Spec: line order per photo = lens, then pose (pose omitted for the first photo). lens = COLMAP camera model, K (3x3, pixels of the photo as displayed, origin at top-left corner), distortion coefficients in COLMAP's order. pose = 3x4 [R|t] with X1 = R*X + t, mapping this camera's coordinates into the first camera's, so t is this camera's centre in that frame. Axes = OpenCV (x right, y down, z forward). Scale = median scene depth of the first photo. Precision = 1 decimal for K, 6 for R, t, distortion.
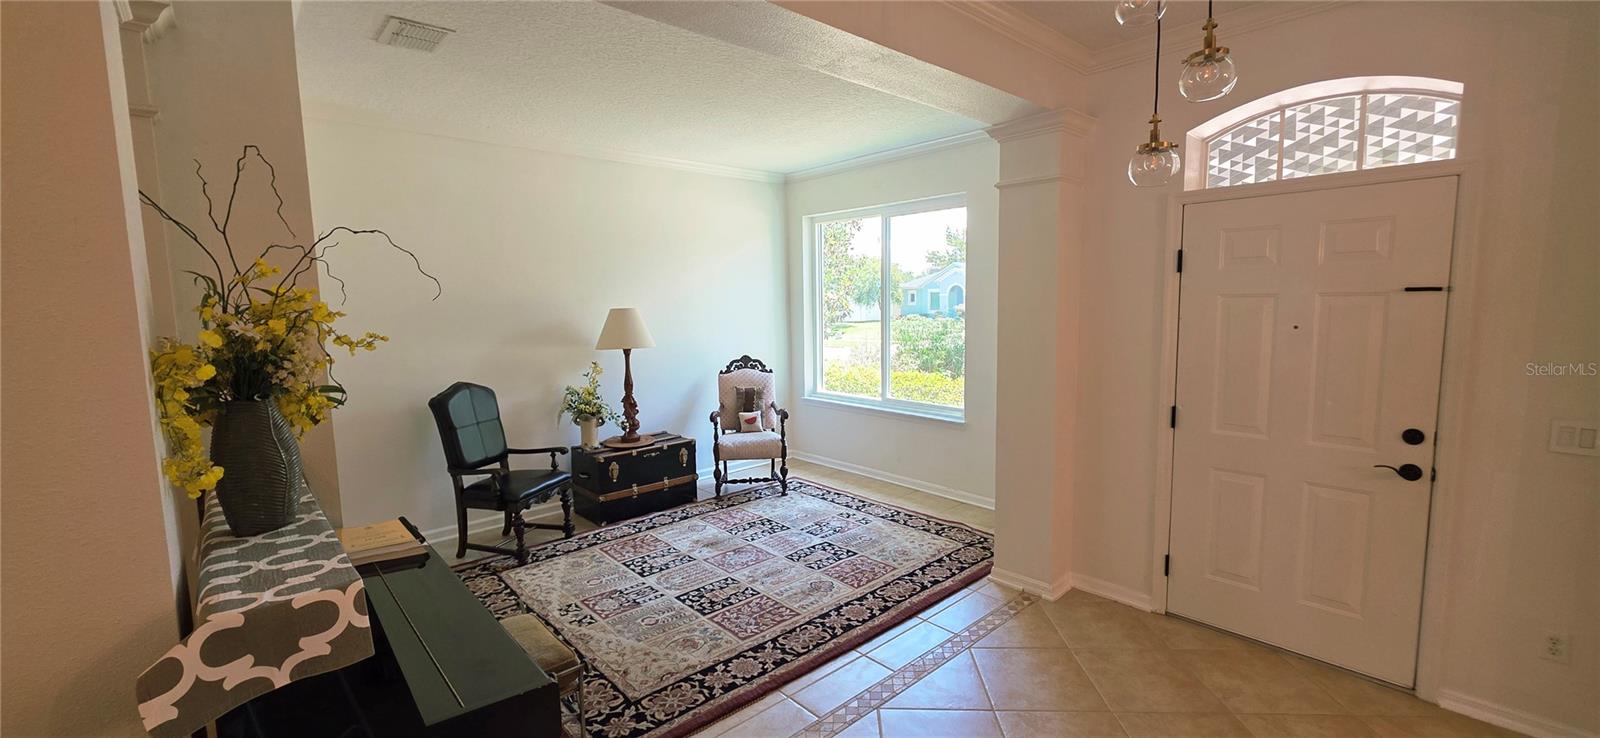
lens RADIAL K [[642.4, 0, 805.7], [0, 642.4, 366.9], [0, 0, 1]] dist [0.003929, -0.000340]
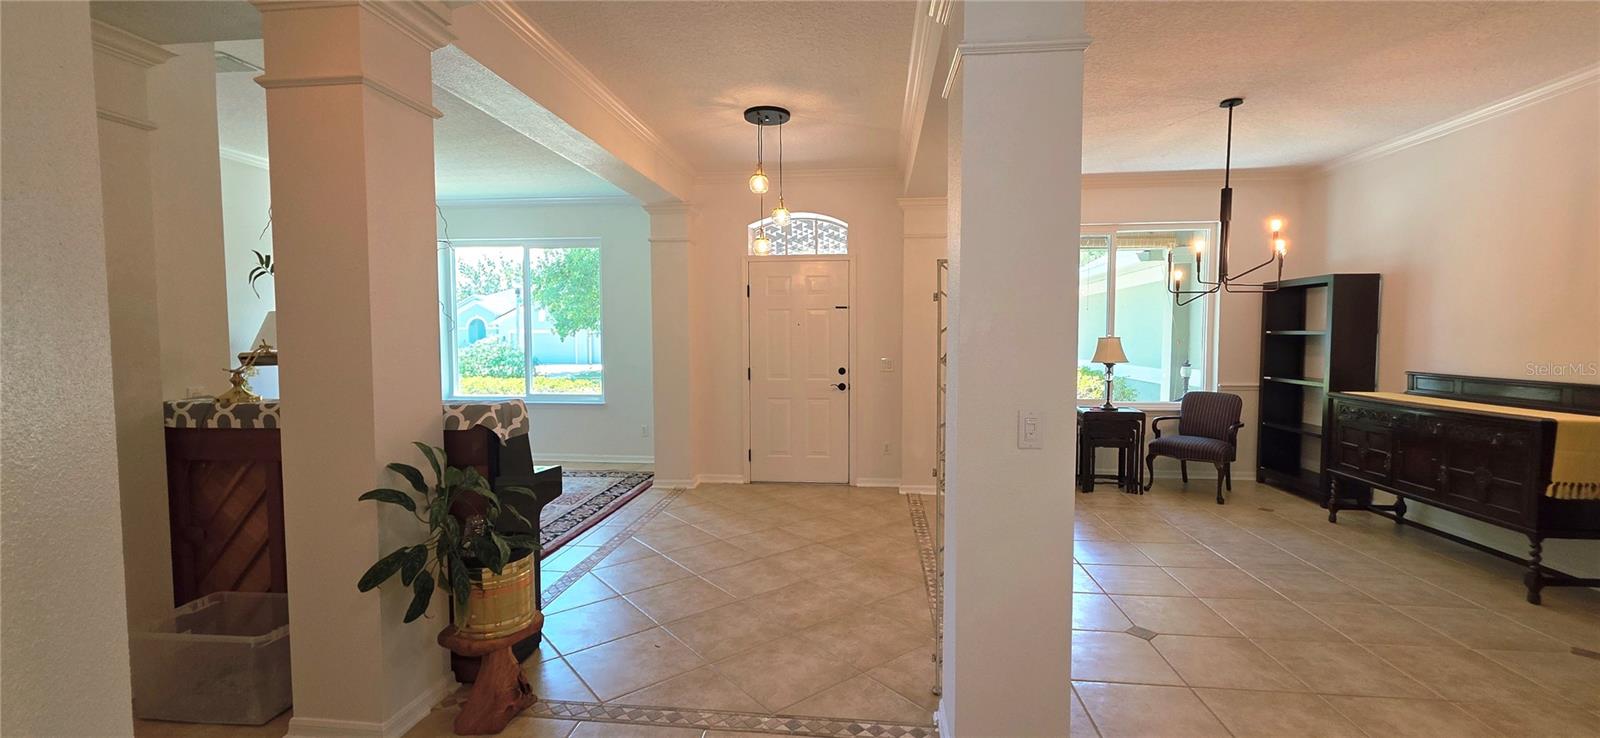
lens RADIAL K [[642.4, 0, 805.7], [0, 642.4, 366.9], [0, 0, 1]] dist [0.003929, -0.000340]
pose [[0.752228, -0.020815, 0.658574, -0.550818], [0.059465, 0.997567, -0.036393, 0.138858], [-0.656214, 0.066538, 0.751636, -0.530608]]
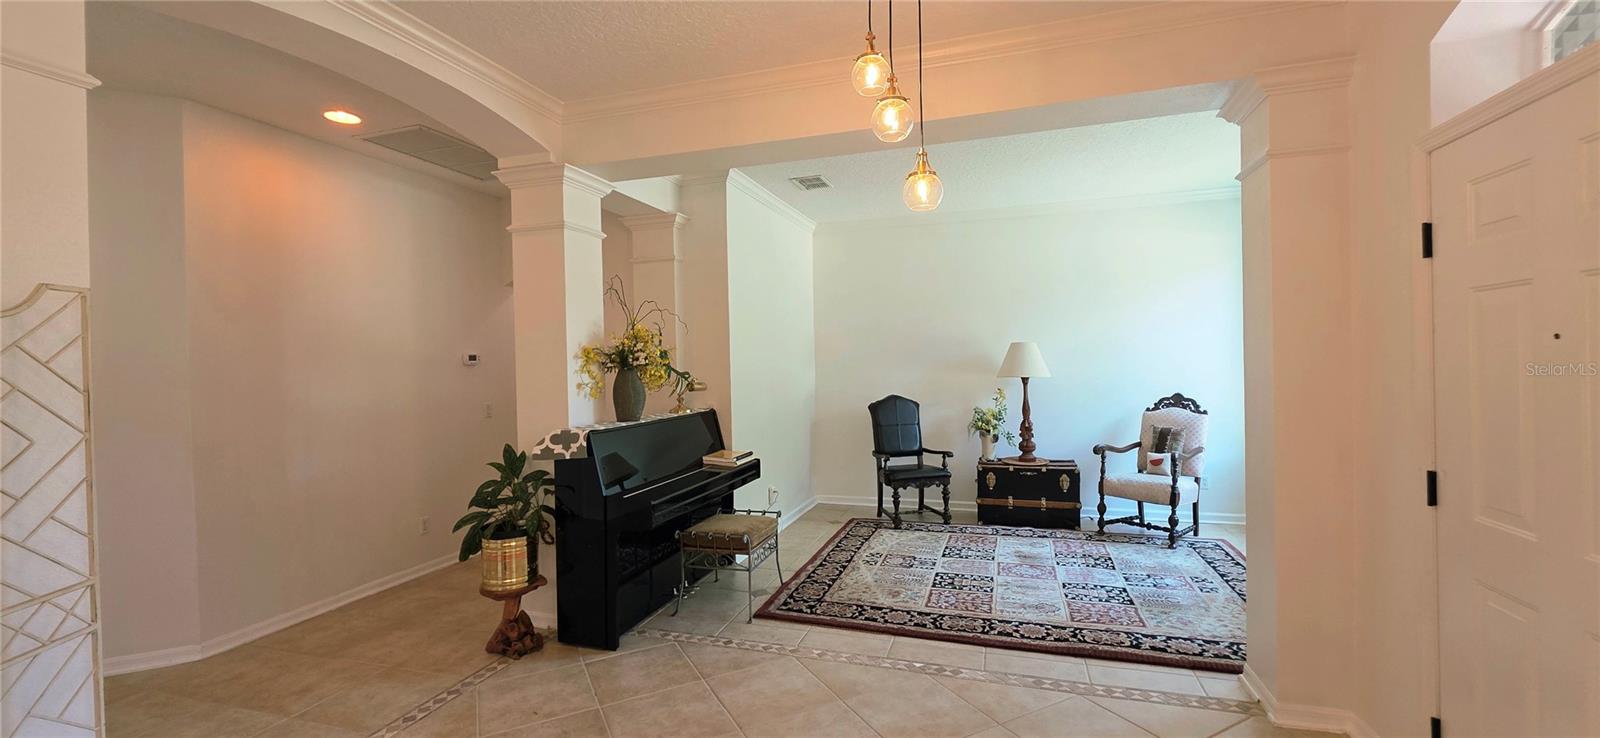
lens RADIAL K [[642.4, 0, 805.7], [0, 642.4, 366.9], [0, 0, 1]] dist [0.003929, -0.000340]
pose [[0.496943, 0.012860, -0.867688, 0.835454], [-0.080200, 0.996291, -0.031166, 0.029318], [0.864069, 0.085076, 0.496131, 0.162563]]
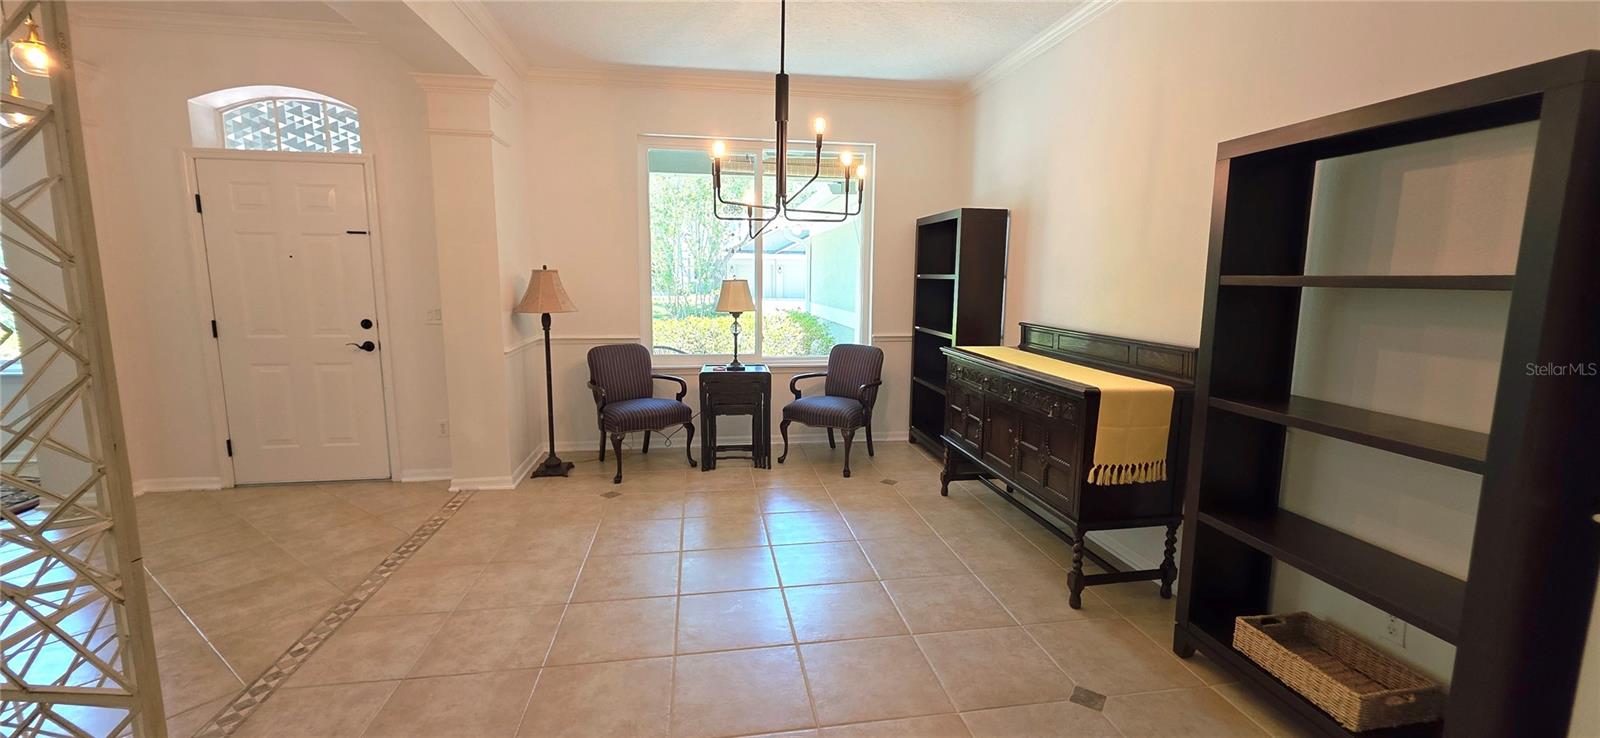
lens RADIAL K [[642.4, 0, 805.7], [0, 642.4, 366.9], [0, 0, 1]] dist [0.003929, -0.000340]
pose [[0.545433, -0.097845, 0.832424, 0.148827], [0.068885, 0.995036, 0.071822, 0.144093], [-0.835319, 0.018167, 0.549466, -0.675653]]
